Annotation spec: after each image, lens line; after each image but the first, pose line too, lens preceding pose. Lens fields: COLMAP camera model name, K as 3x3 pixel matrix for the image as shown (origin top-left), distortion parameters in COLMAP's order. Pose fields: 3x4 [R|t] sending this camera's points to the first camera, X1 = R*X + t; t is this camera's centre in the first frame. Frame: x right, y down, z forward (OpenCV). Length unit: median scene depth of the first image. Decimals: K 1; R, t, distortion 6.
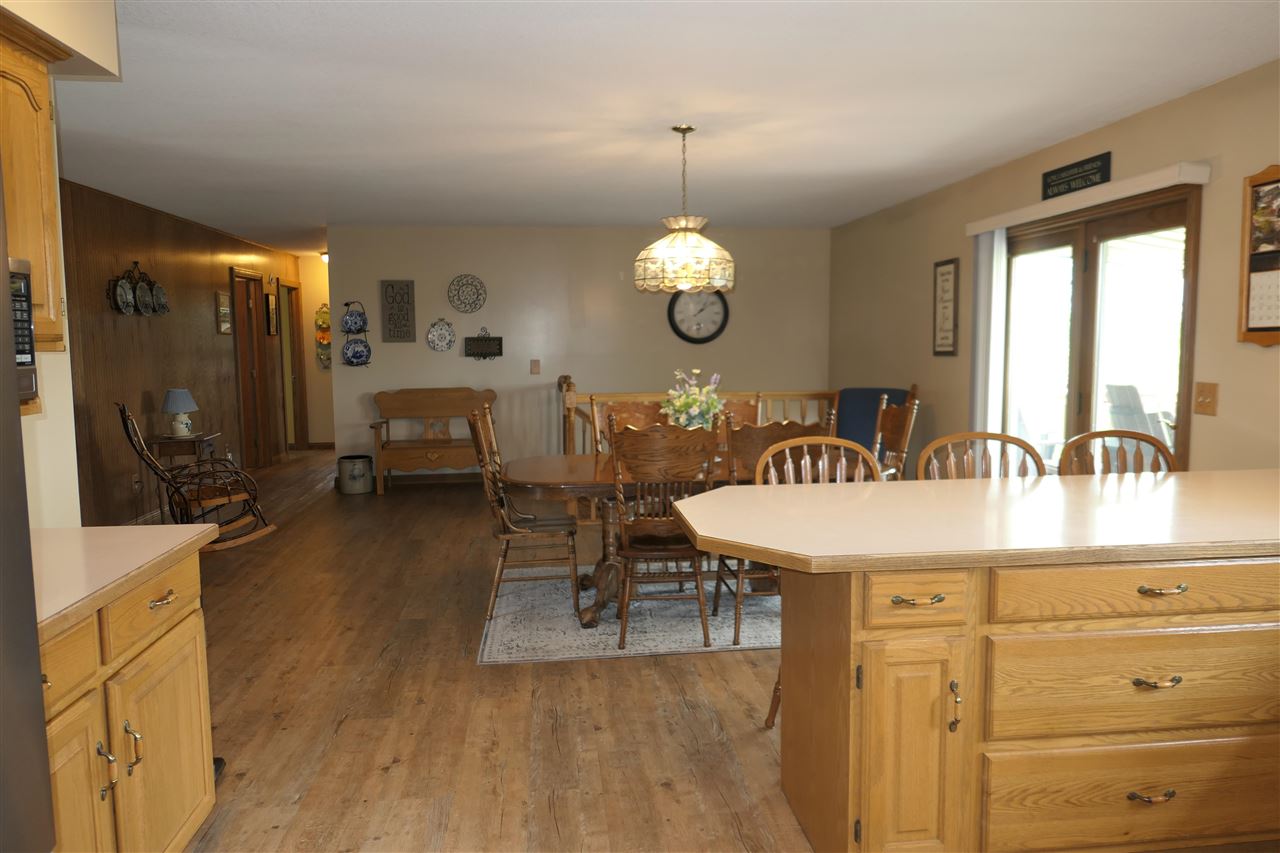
lens RADIAL K [[897.6, 0, 640.8], [0, 897.6, 425.1], [0, 0, 1]] dist [-0.008787, -0.004054]
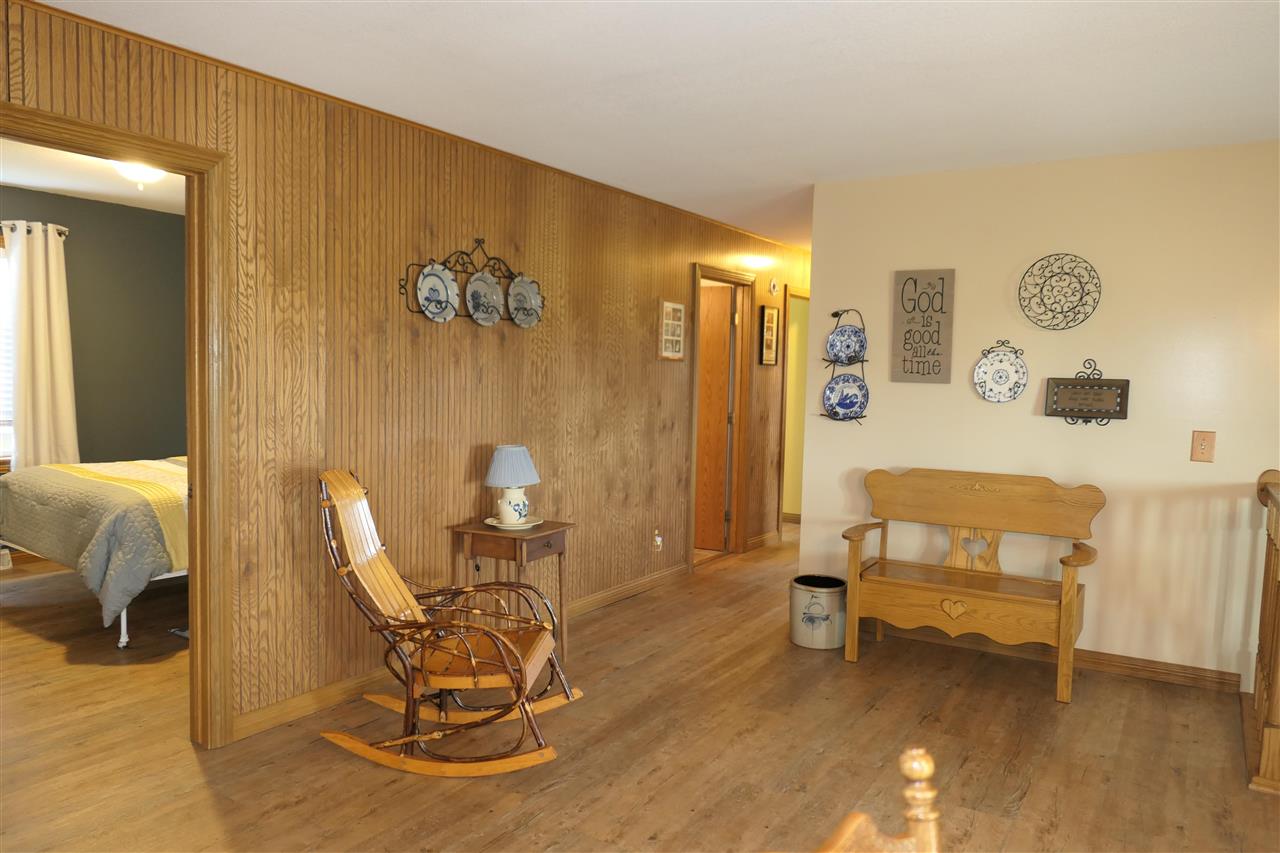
lens RADIAL K [[897.6, 0, 640.9], [0, 897.6, 425.6], [0, 0, 1]] dist [-0.008787, -0.004054]
pose [[0.782617, 0.068789, -0.618691, -0.061160], [-0.092563, 0.995686, -0.006383, -0.046920], [0.615583, 0.062263, 0.785608, 0.465479]]
